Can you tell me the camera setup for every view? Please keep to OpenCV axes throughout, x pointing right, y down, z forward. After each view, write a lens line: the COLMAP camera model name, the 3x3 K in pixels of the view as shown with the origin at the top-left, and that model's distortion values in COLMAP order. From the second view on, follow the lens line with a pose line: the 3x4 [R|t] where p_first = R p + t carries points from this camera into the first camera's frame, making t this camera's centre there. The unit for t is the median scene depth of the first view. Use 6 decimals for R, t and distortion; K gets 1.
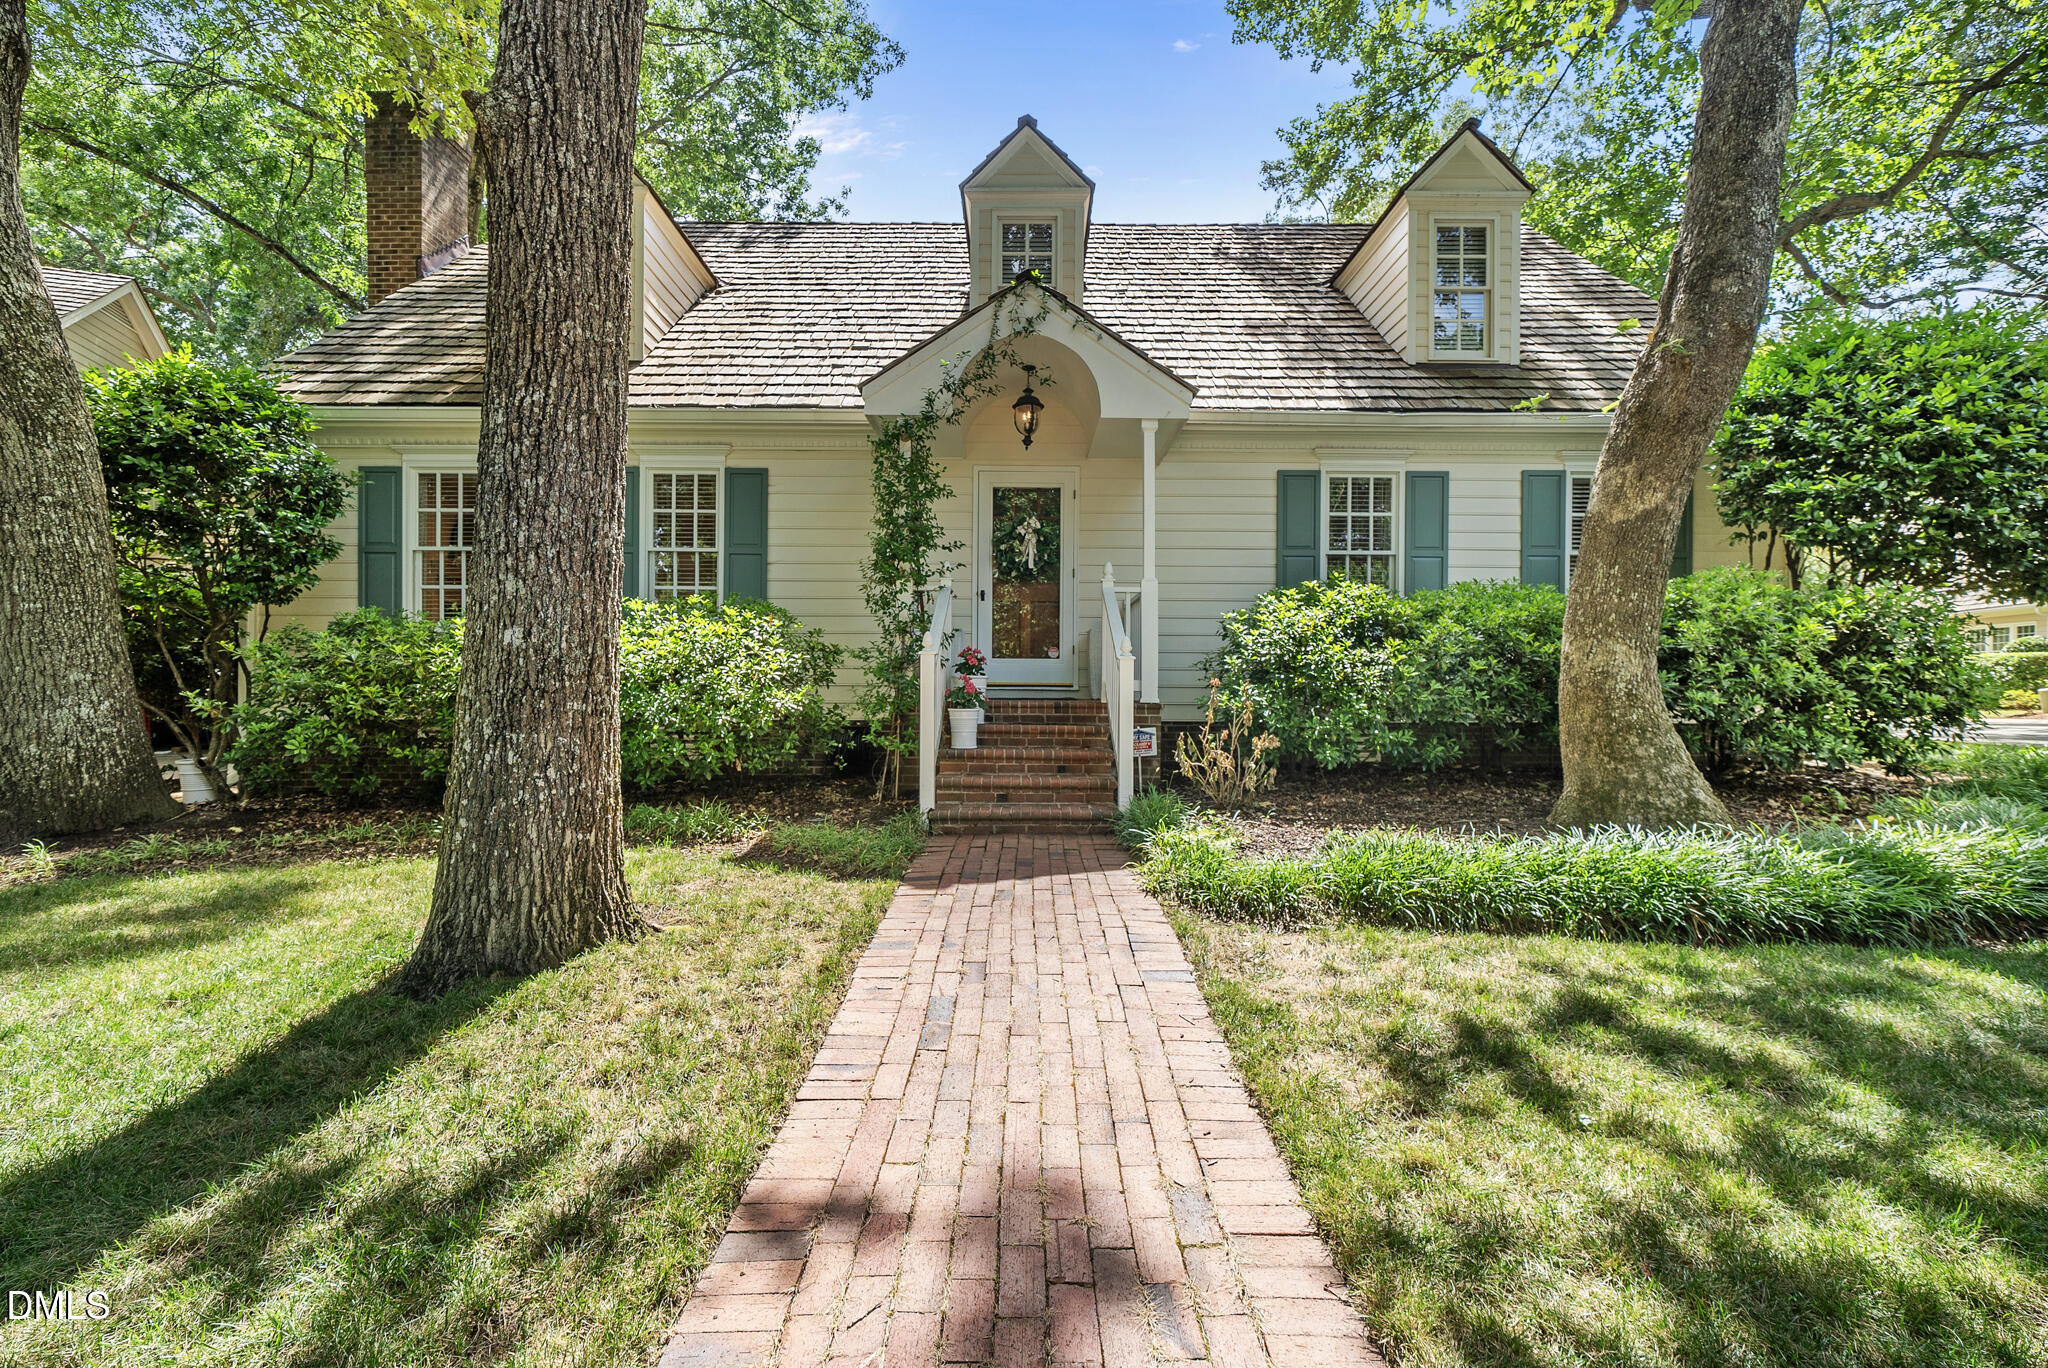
lens RADIAL K [[887.4, 0, 1023.8], [0, 887.4, 685.5], [0, 0, 1]] dist [-0.002837, -0.000553]
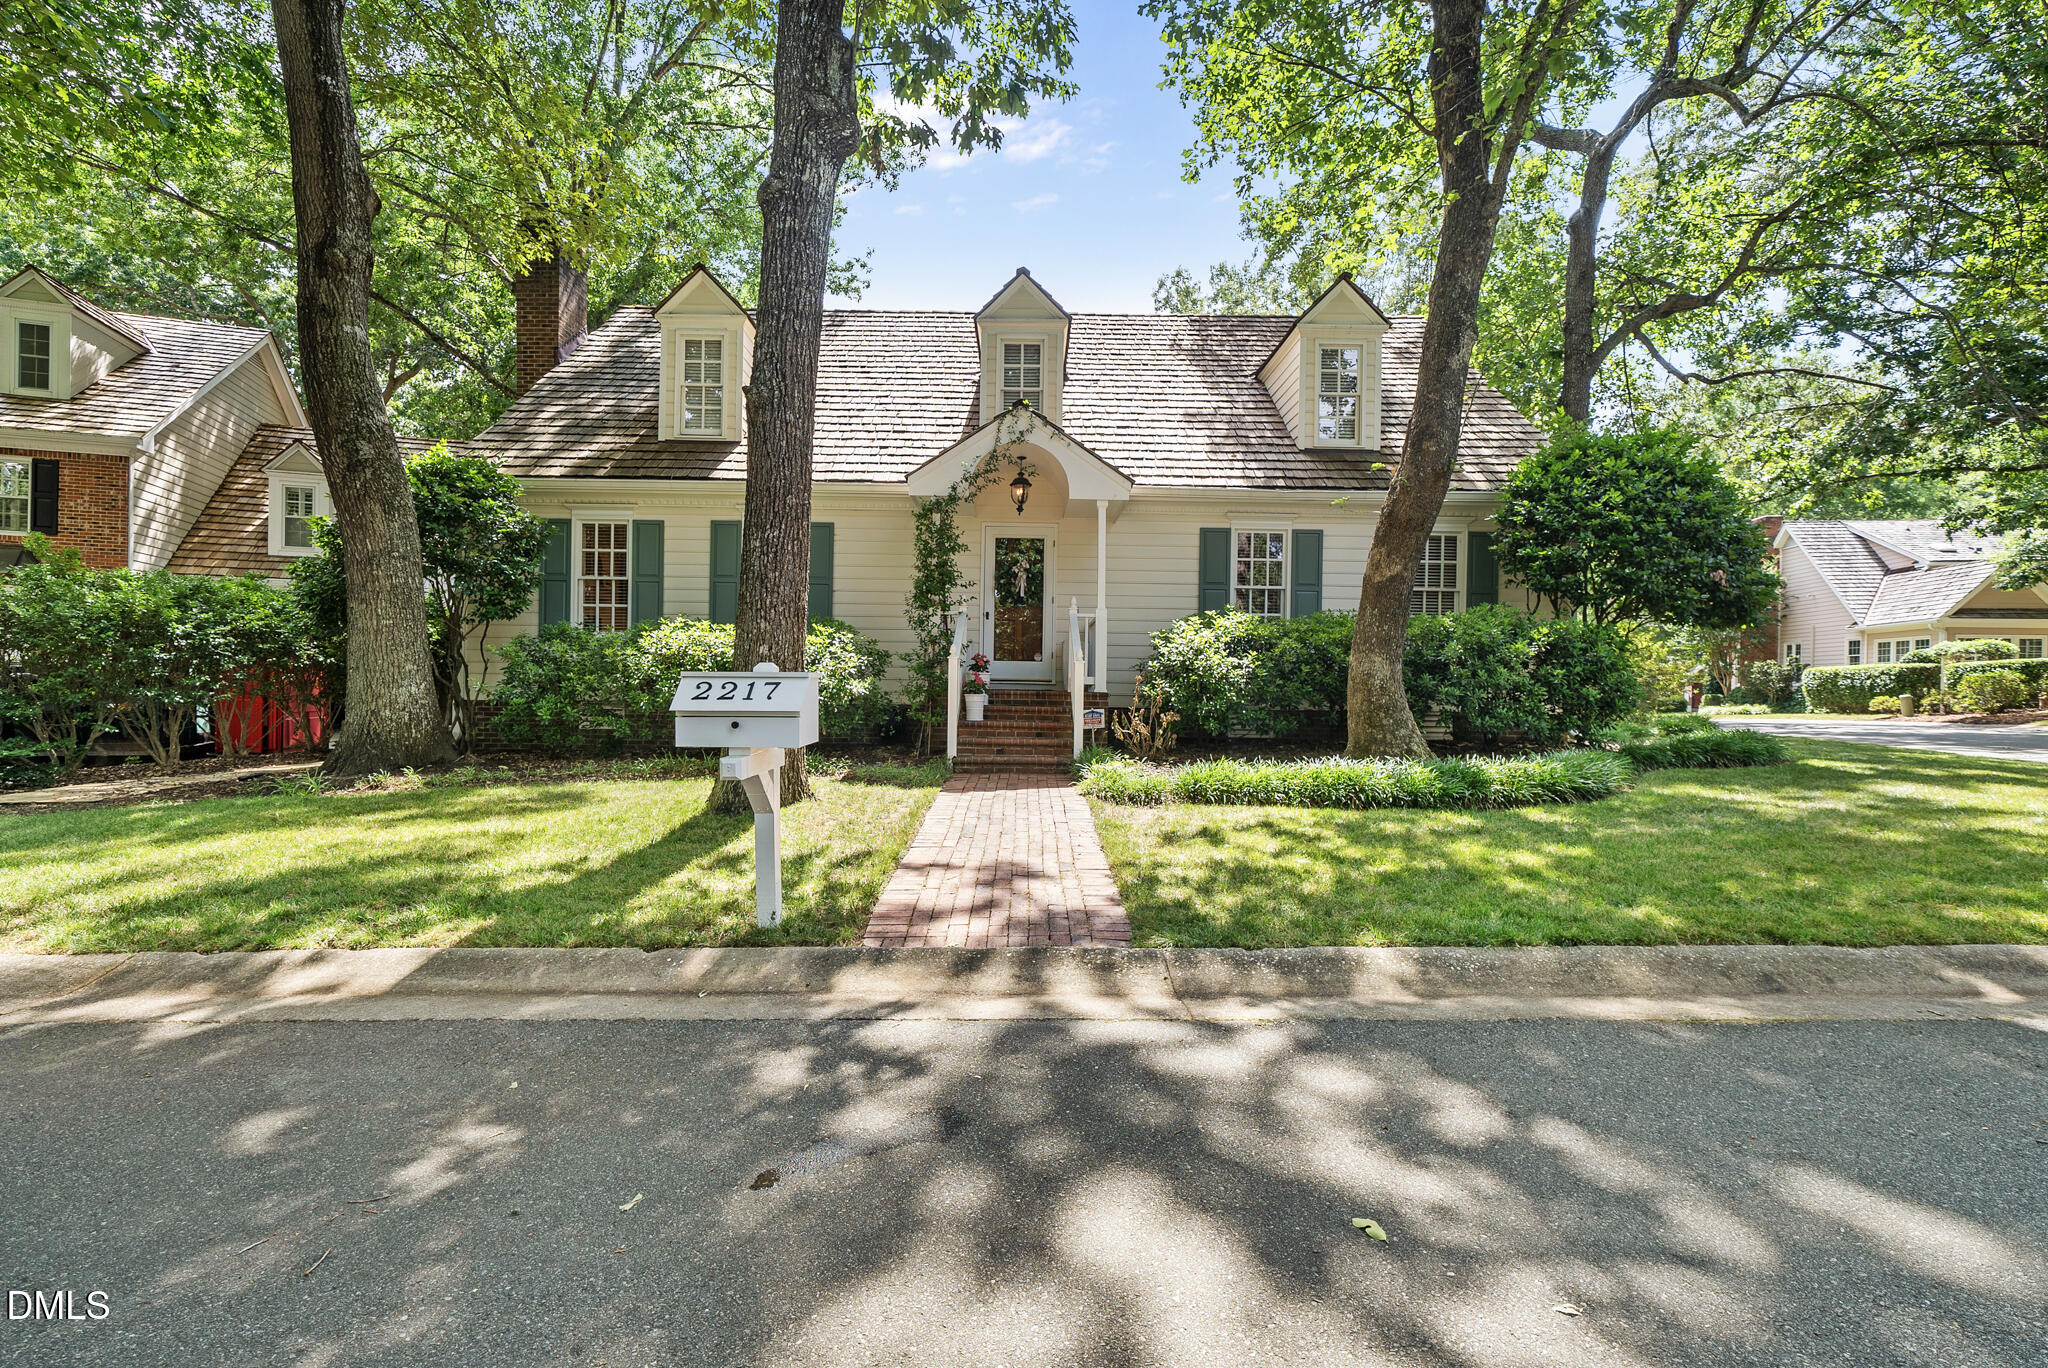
lens RADIAL K [[887.4, 0, 1025.6], [0, 887.4, 683.7], [0, 0, 1]] dist [-0.002837, -0.000553]
pose [[0.999949, 0.009855, 0.002072, 0.012139], [-0.009849, 0.999948, -0.002767, 0.009042], [-0.002099, 0.002746, 0.999994, -0.399376]]
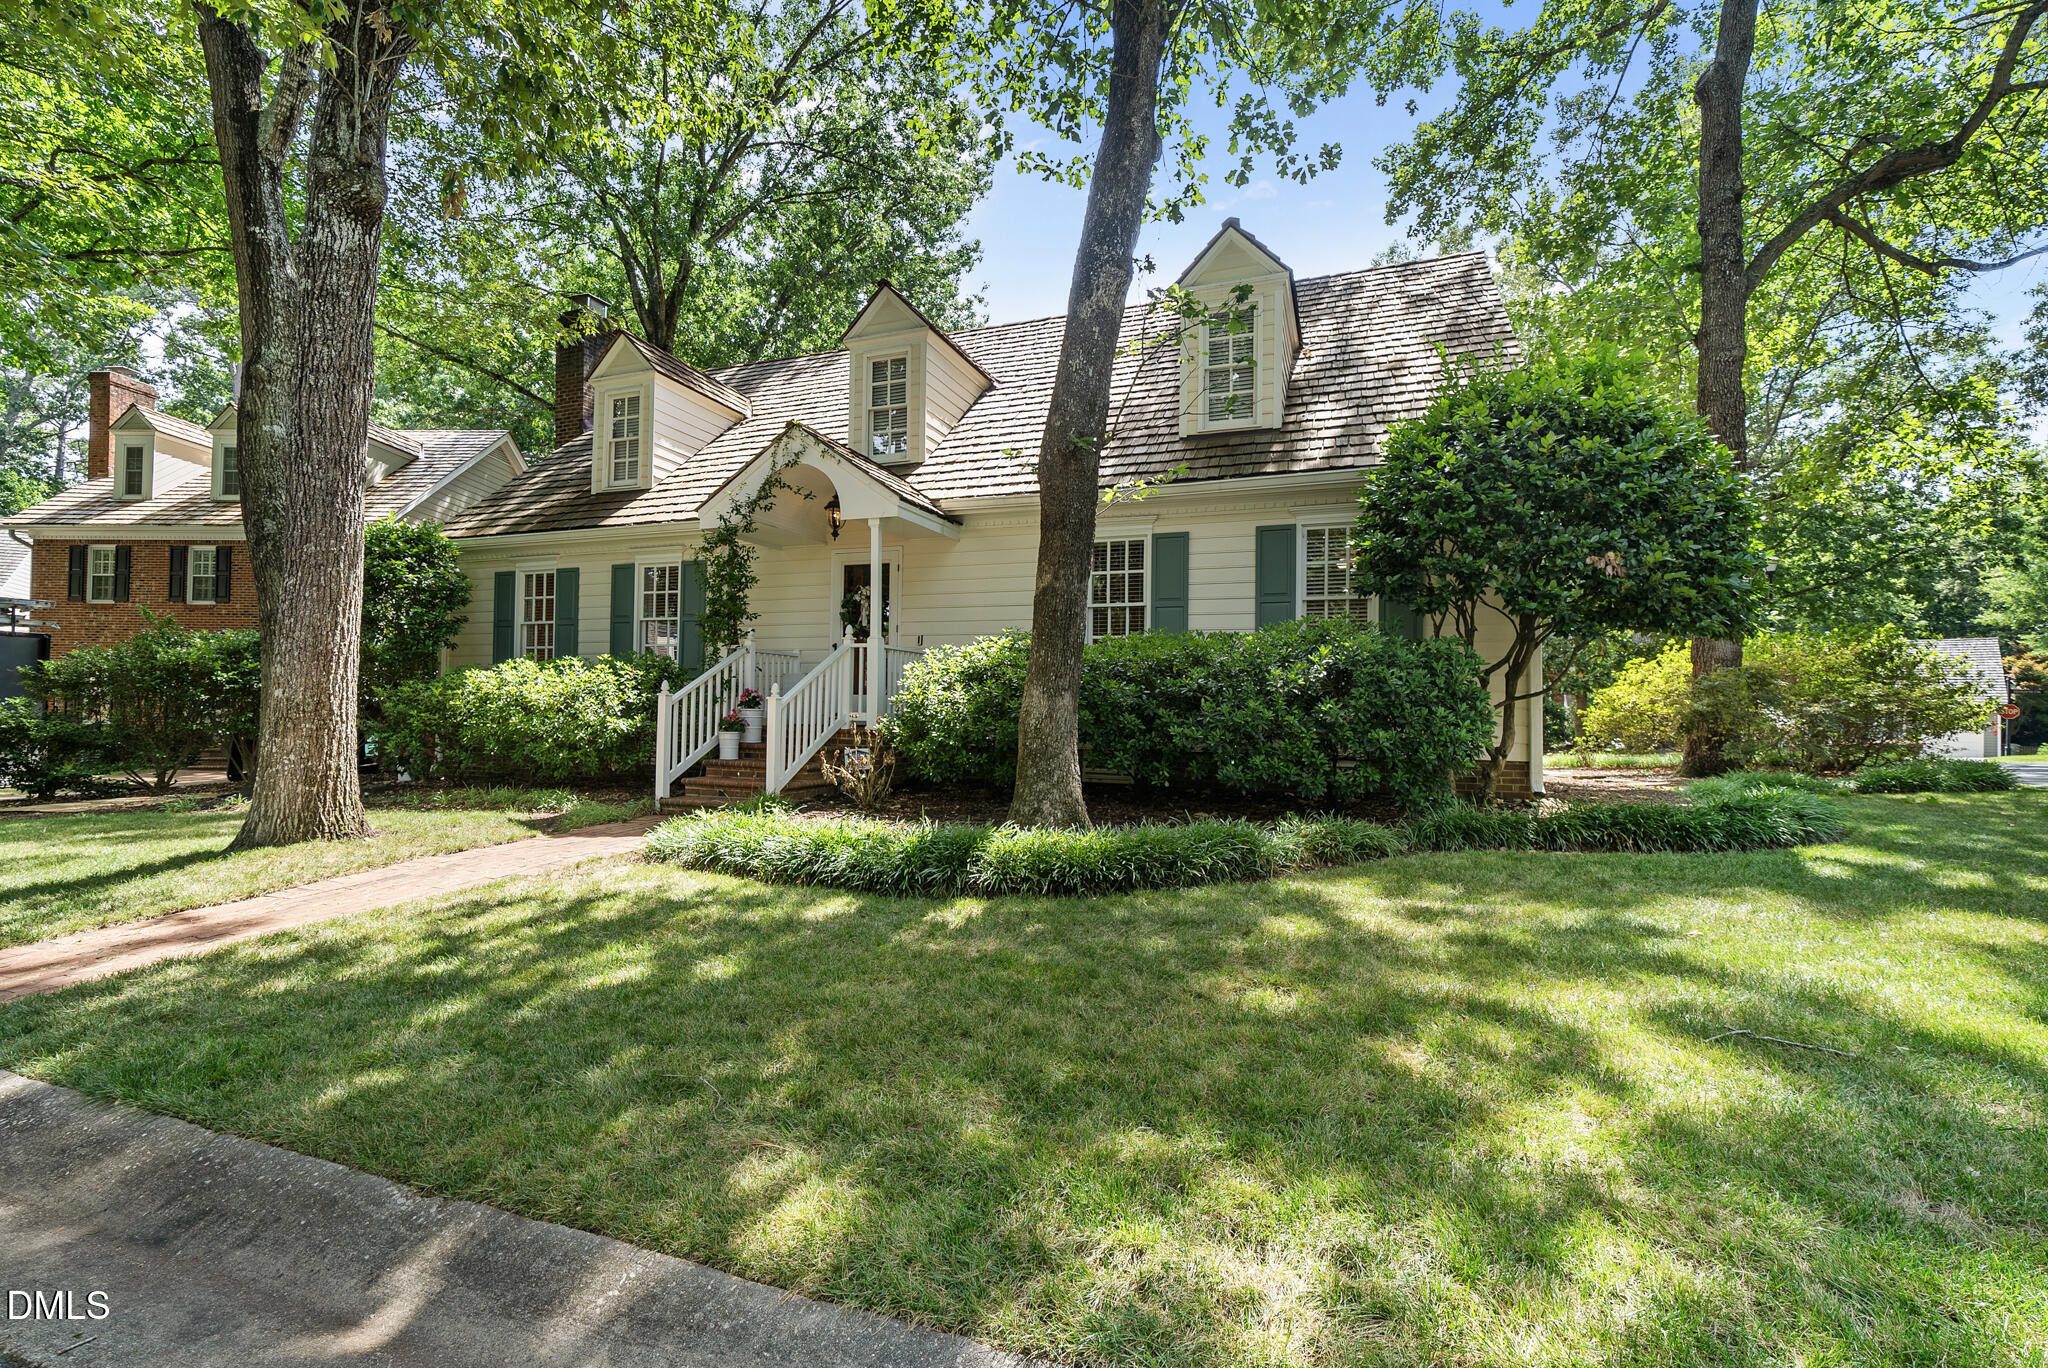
lens RADIAL K [[887.4, 0, 1030.7], [0, 887.4, 685.8], [0, 0, 1]] dist [-0.002837, -0.000553]
pose [[0.936328, -0.001661, -0.351123, 0.704024], [-0.008103, 0.999620, -0.026335, -0.011277], [0.351033, 0.027504, 0.935959, -0.140075]]
